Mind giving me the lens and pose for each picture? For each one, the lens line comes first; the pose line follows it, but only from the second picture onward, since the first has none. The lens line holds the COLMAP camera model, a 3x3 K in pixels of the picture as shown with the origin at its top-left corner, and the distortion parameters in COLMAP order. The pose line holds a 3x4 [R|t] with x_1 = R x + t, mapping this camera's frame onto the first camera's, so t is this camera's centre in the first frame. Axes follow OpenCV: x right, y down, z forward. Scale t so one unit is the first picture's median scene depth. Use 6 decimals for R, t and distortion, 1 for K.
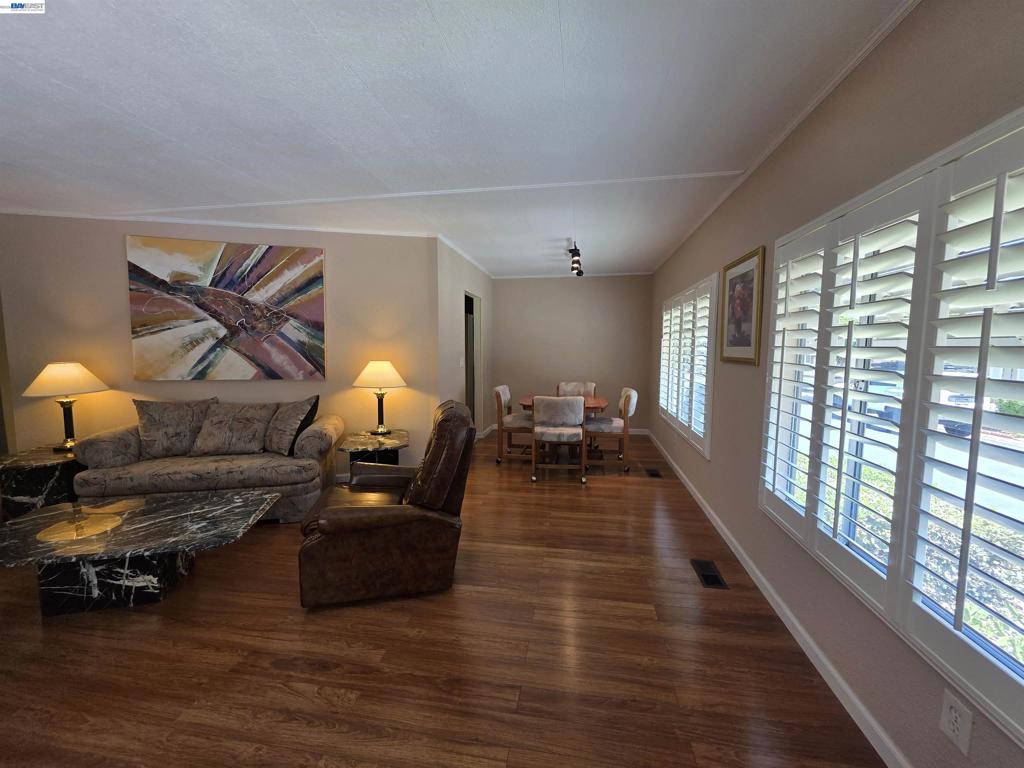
lens RADIAL K [[410.2, 0, 513.8], [0, 410.2, 380.4], [0, 0, 1]] dist [0.003884, -0.001089]
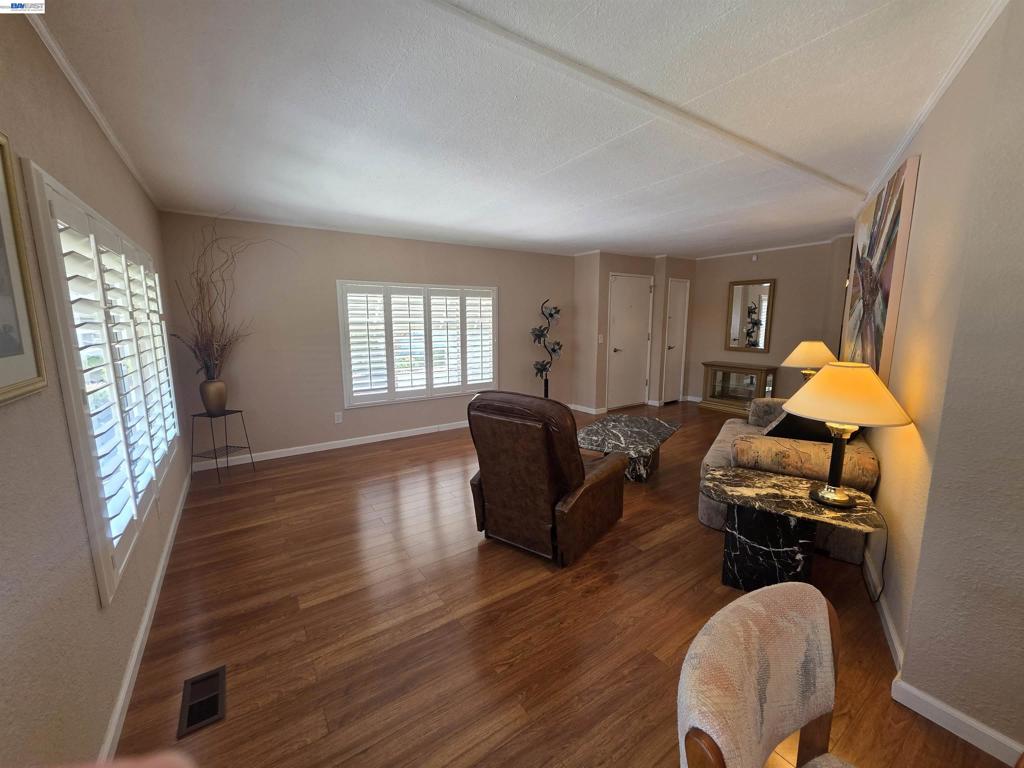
lens RADIAL K [[410.2, 0, 517.1], [0, 410.2, 381.5], [0, 0, 1]] dist [0.003884, -0.001089]
pose [[-0.722123, 0.104875, -0.683769, 0.353921], [-0.054271, 0.976806, 0.207135, -0.122465], [0.689633, 0.186686, -0.699682, 1.181293]]
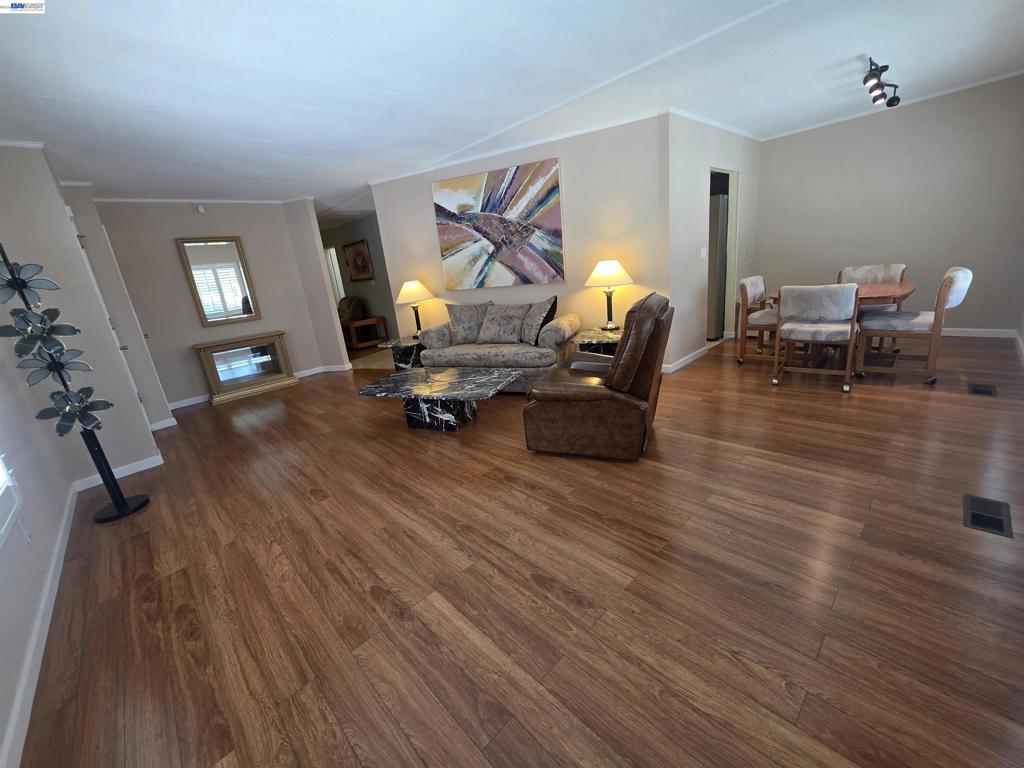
lens RADIAL K [[410.2, 0, 514.3], [0, 410.2, 381.1], [0, 0, 1]] dist [0.003884, -0.001089]
pose [[0.796598, 0.082194, -0.598895, 0.152661], [0.060838, 0.974783, 0.214703, 0.015369], [0.601440, -0.207468, 0.771510, -0.028191]]
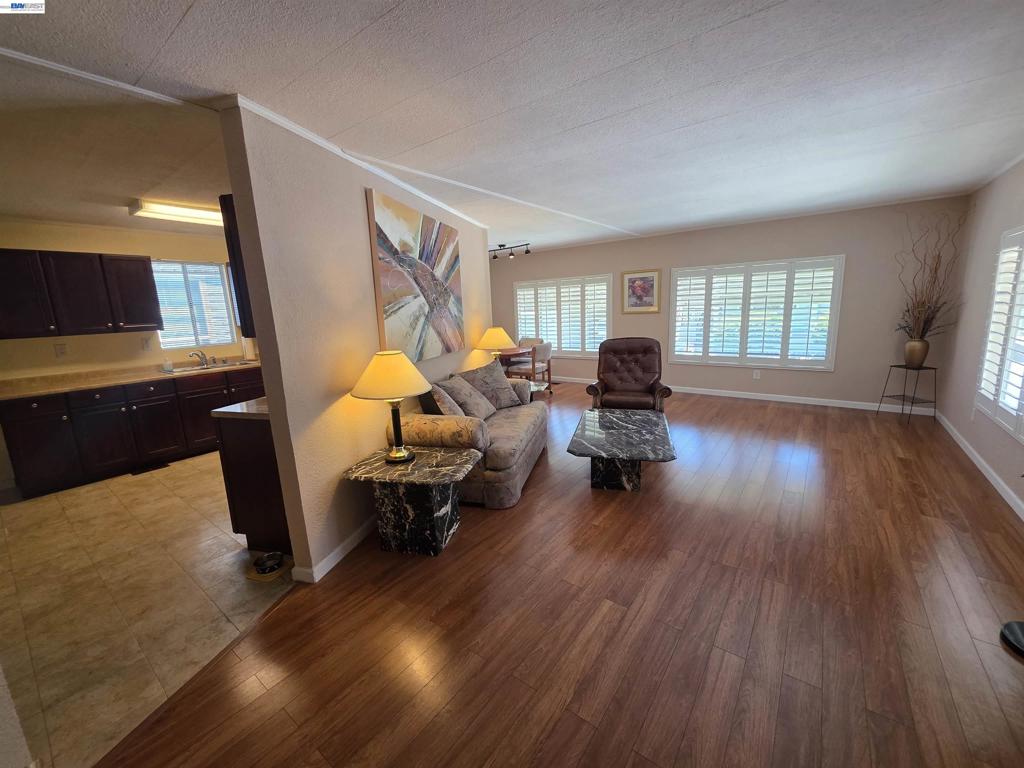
lens RADIAL K [[410.2, 0, 516.6], [0, 410.2, 381.7], [0, 0, 1]] dist [0.003884, -0.001089]
pose [[0.457935, -0.184777, 0.869571, -1.551248], [0.118673, 0.982112, 0.146196, -0.068389], [-0.881029, 0.036247, 0.471671, 0.388968]]
